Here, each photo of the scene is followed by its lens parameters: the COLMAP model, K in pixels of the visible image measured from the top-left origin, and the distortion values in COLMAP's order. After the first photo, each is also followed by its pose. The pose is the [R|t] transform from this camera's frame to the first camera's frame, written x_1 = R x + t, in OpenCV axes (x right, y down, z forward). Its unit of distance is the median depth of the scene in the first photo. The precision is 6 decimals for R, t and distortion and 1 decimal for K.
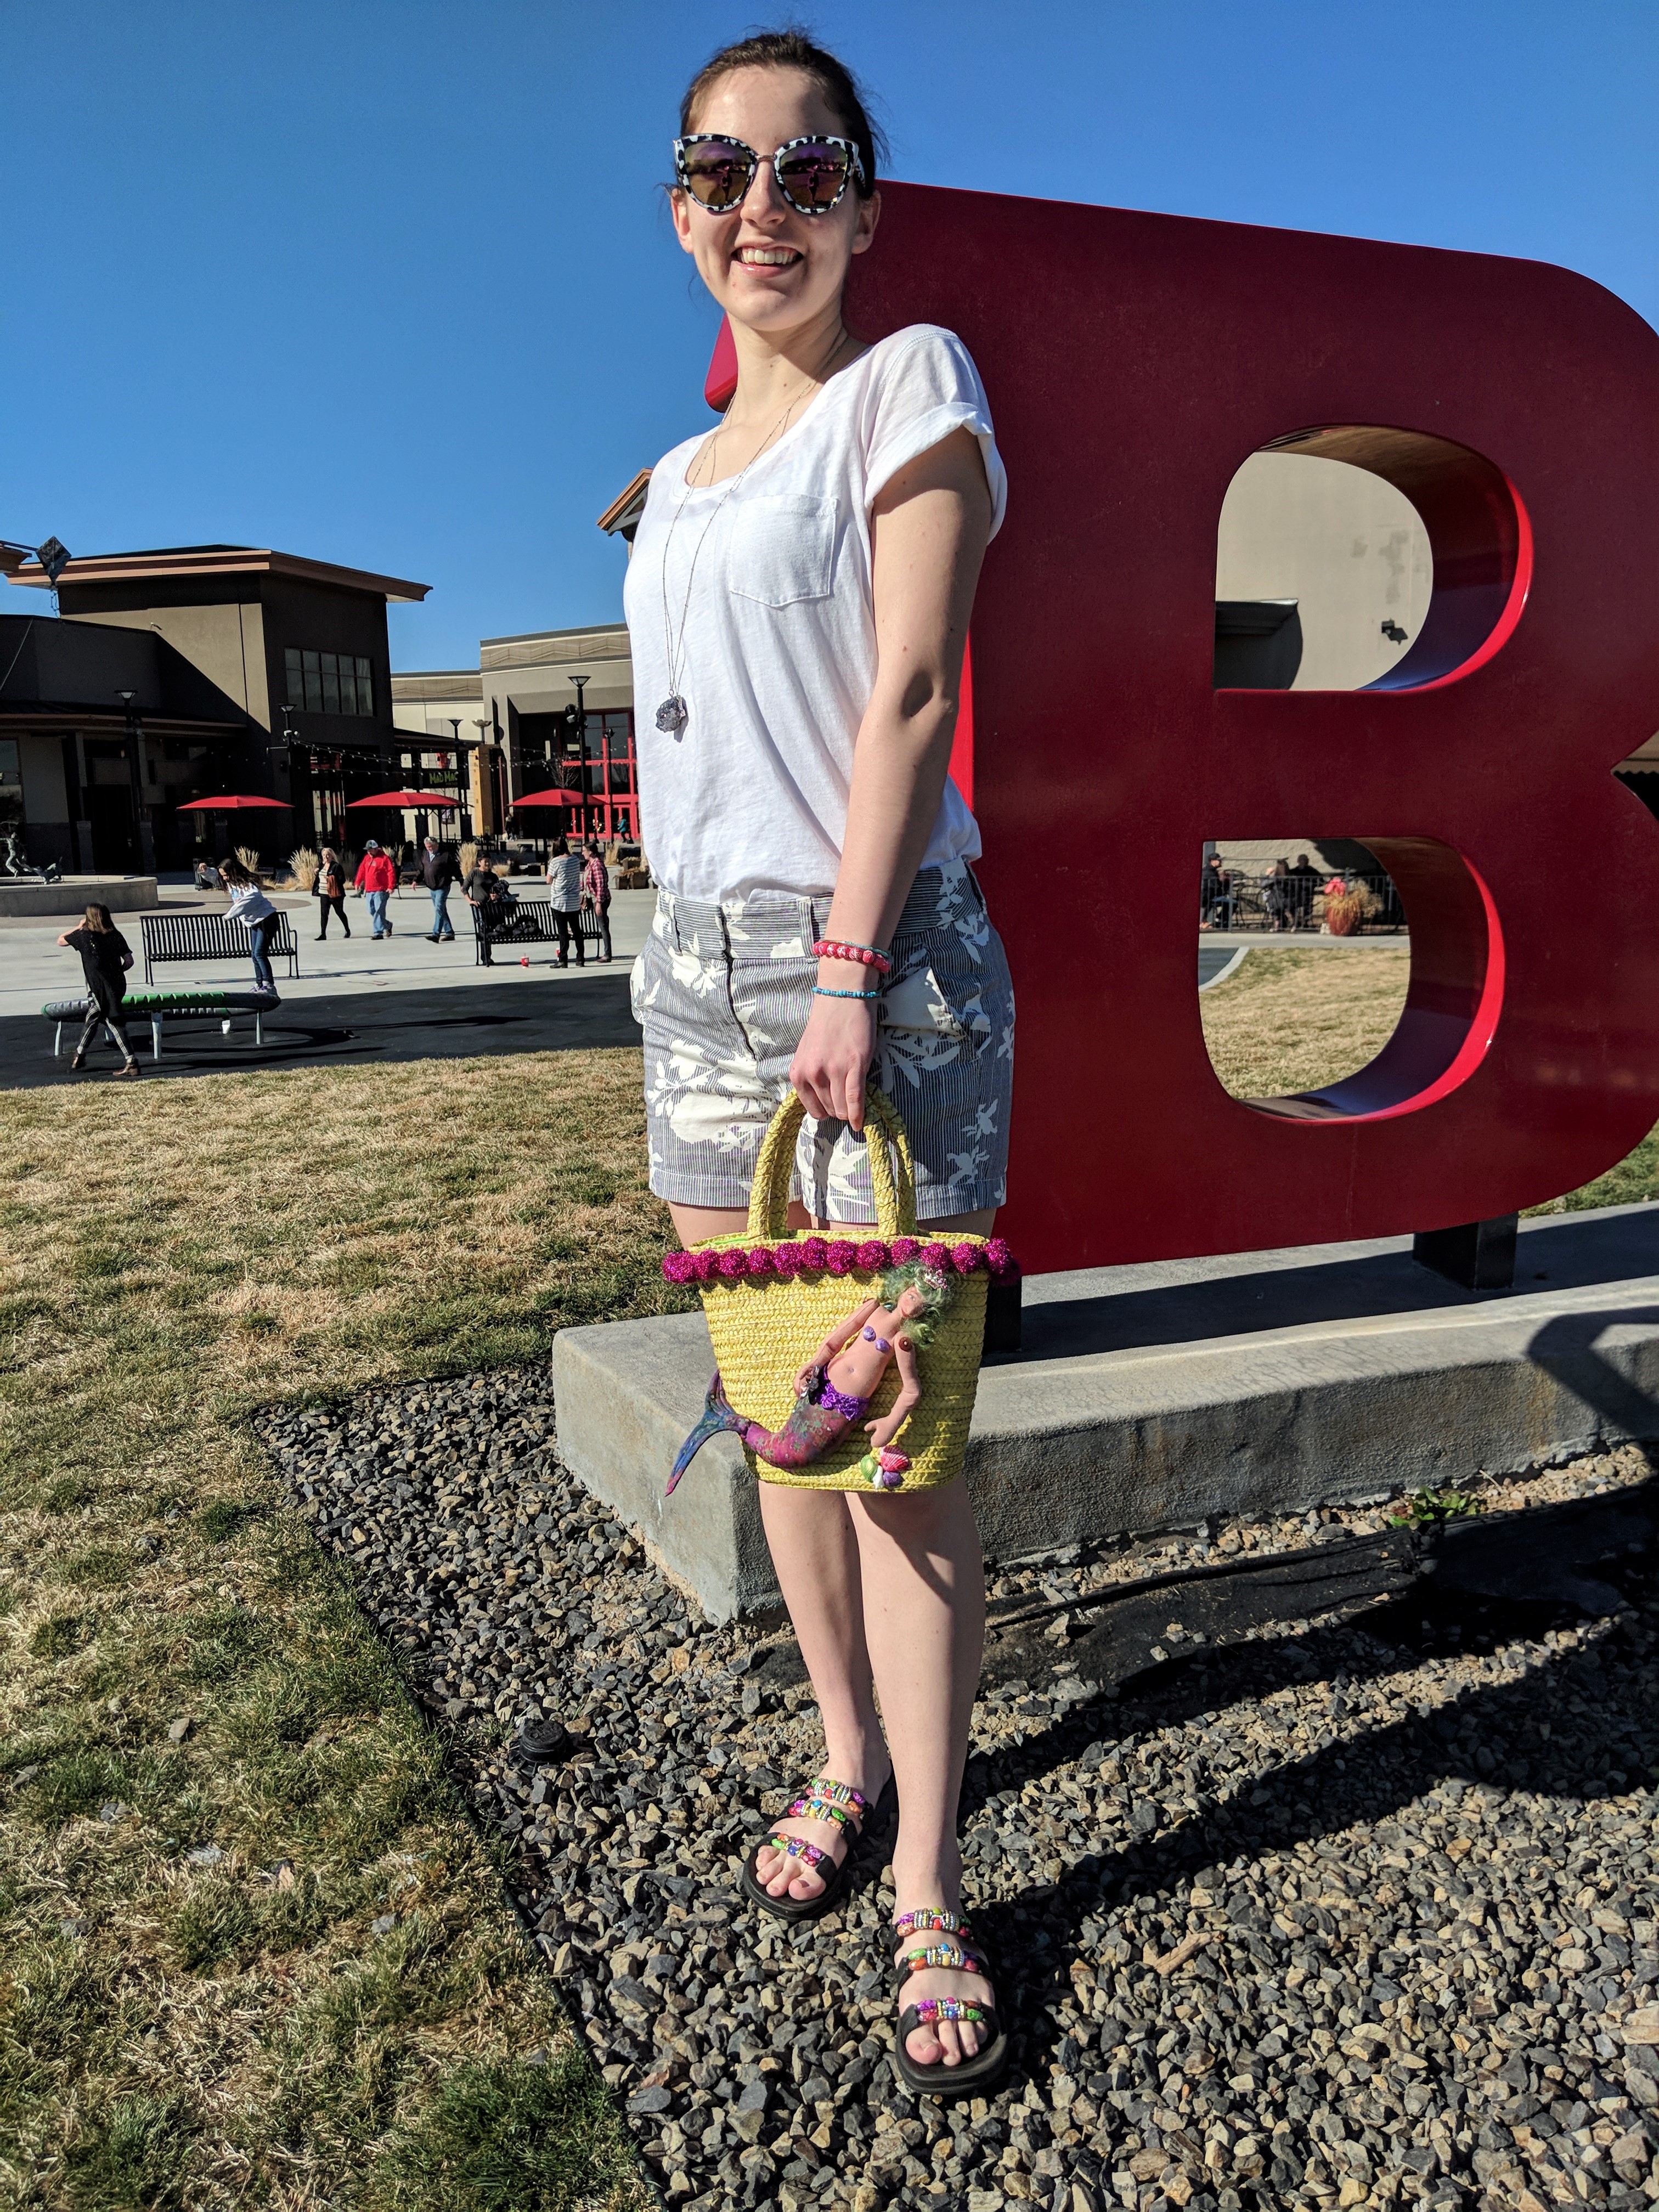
lens RADIAL K [[1759.2, 0, 829.5], [0, 1759.2, 1106.0], [0, 0, 1]] dist [0.067796, -0.134538]
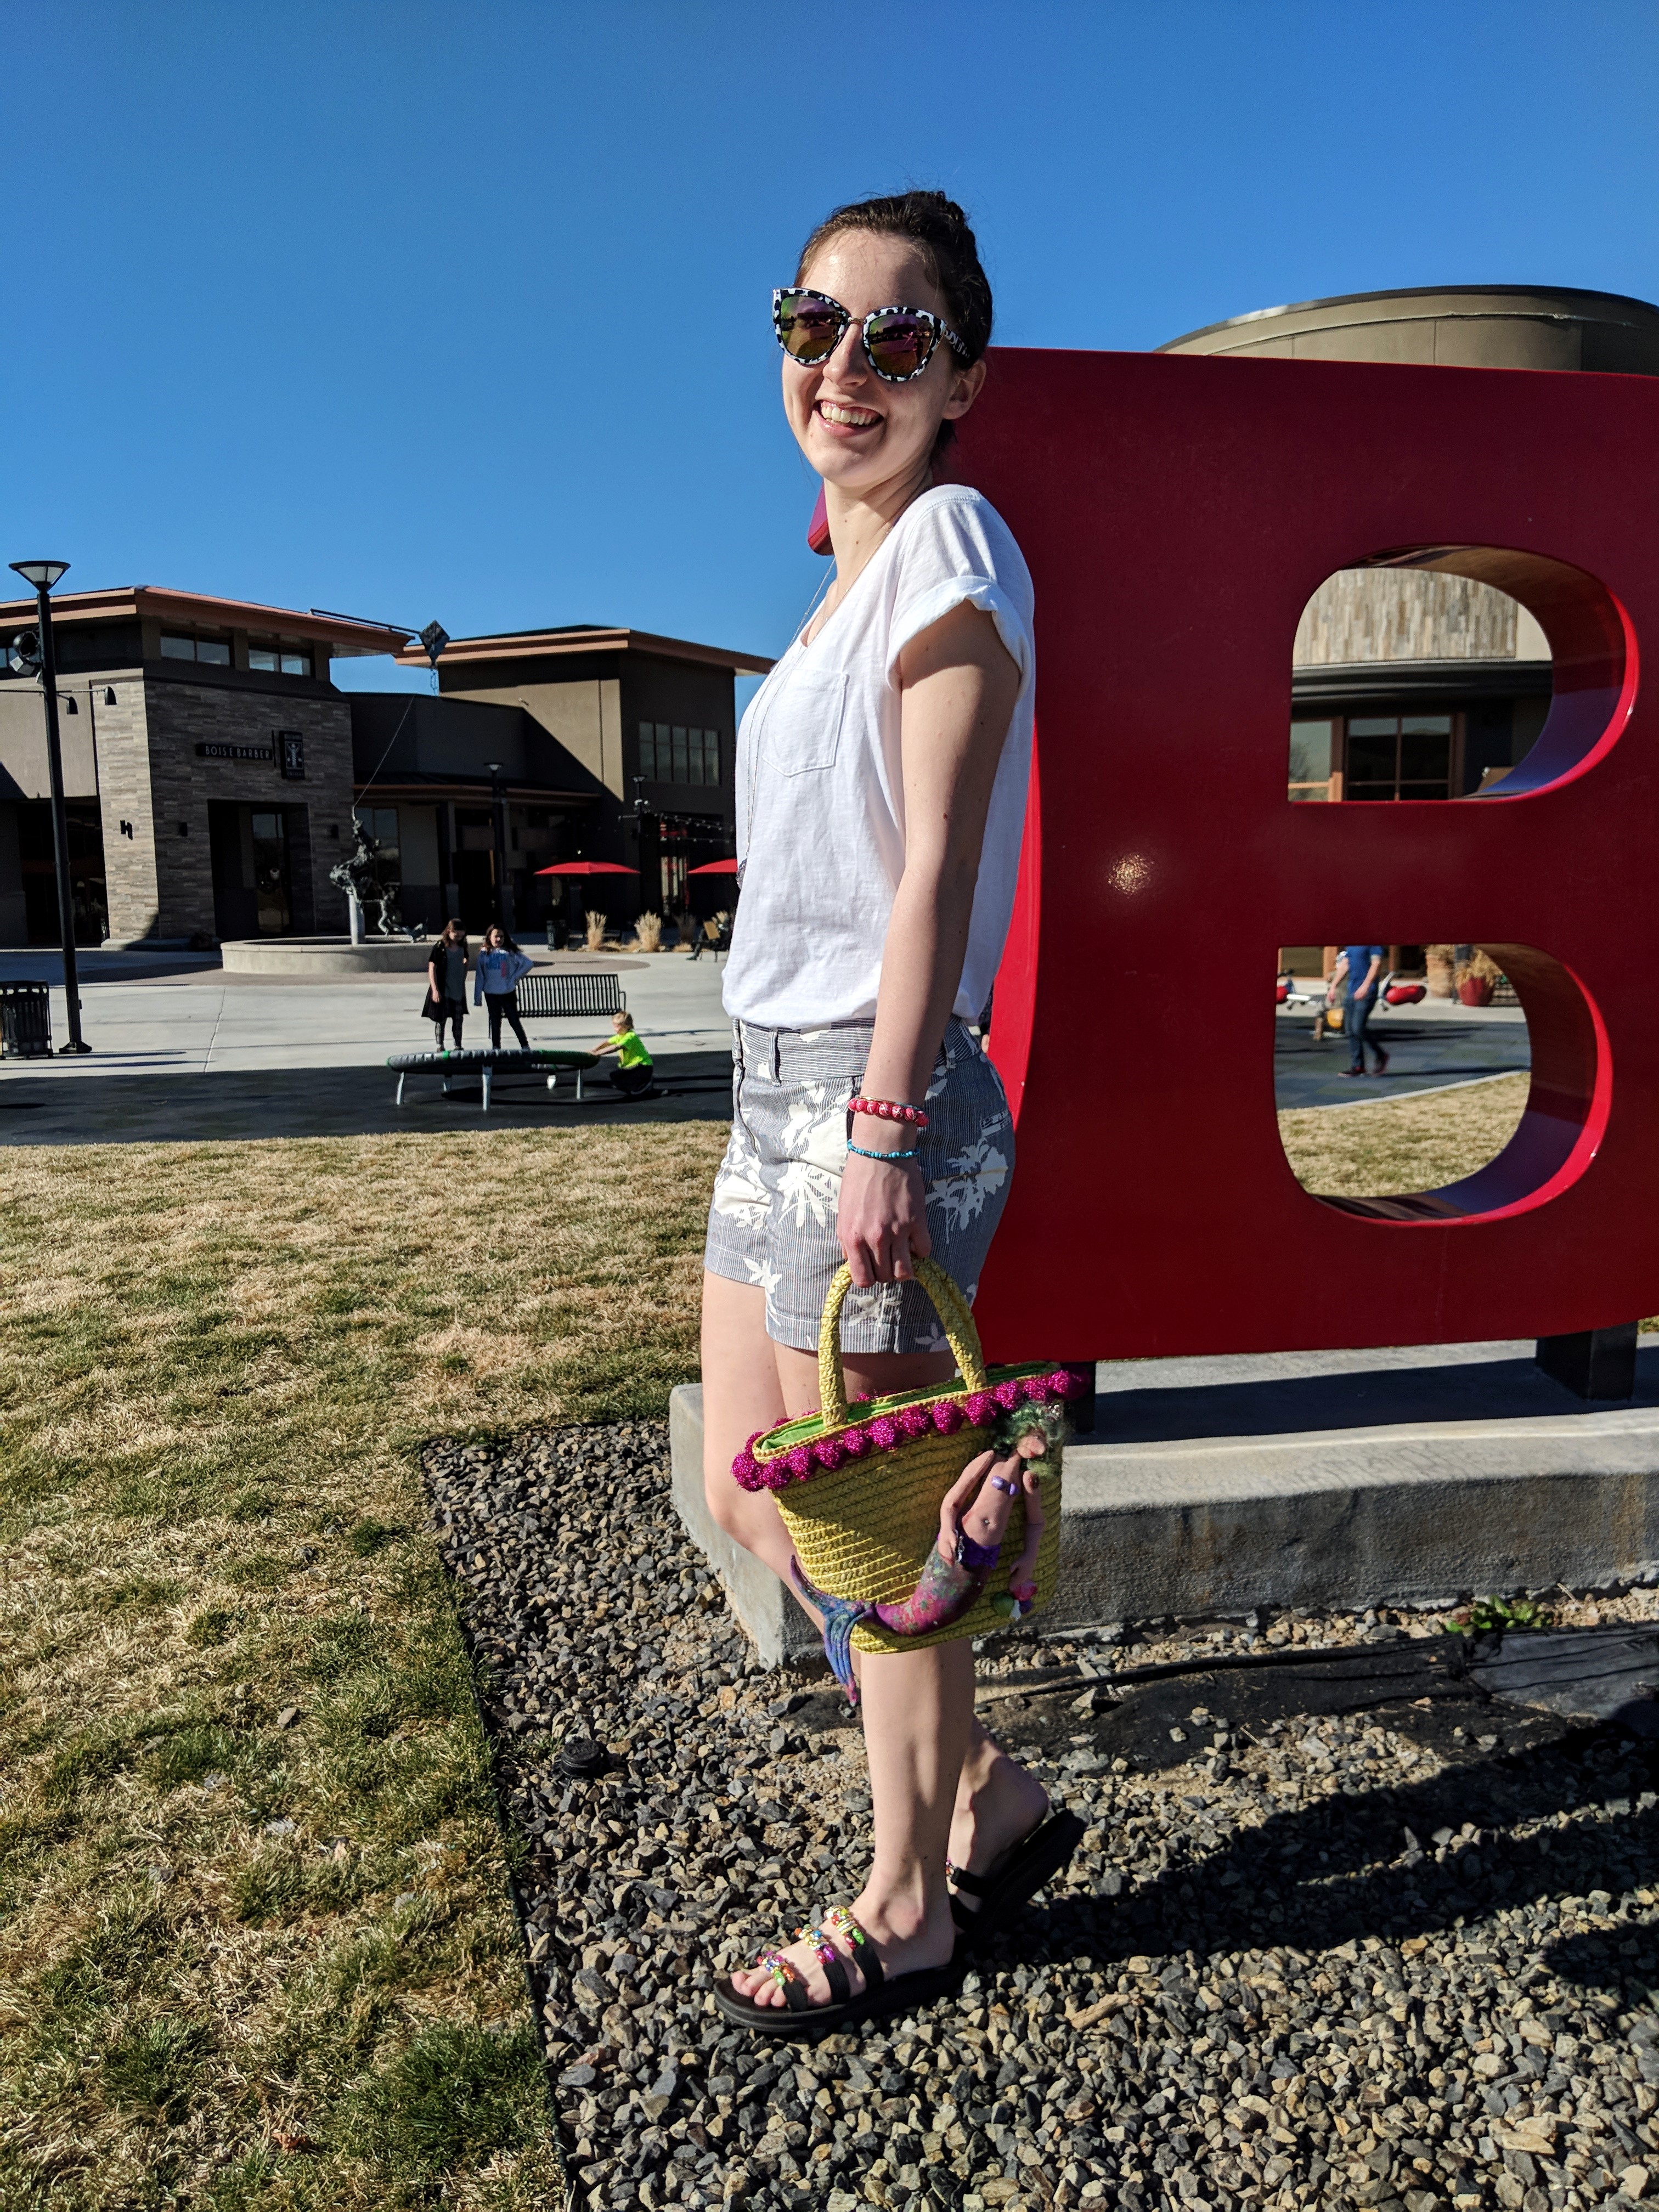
lens RADIAL K [[1771.1, 0, 829.5], [0, 1771.1, 1106.0], [0, 0, 1]] dist [0.054170, -0.117971]
pose [[0.981532, 0.029301, -0.189040, 0.177207], [-0.035957, 0.998845, -0.031875, -0.016779], [0.187888, 0.038084, 0.981452, -0.072723]]
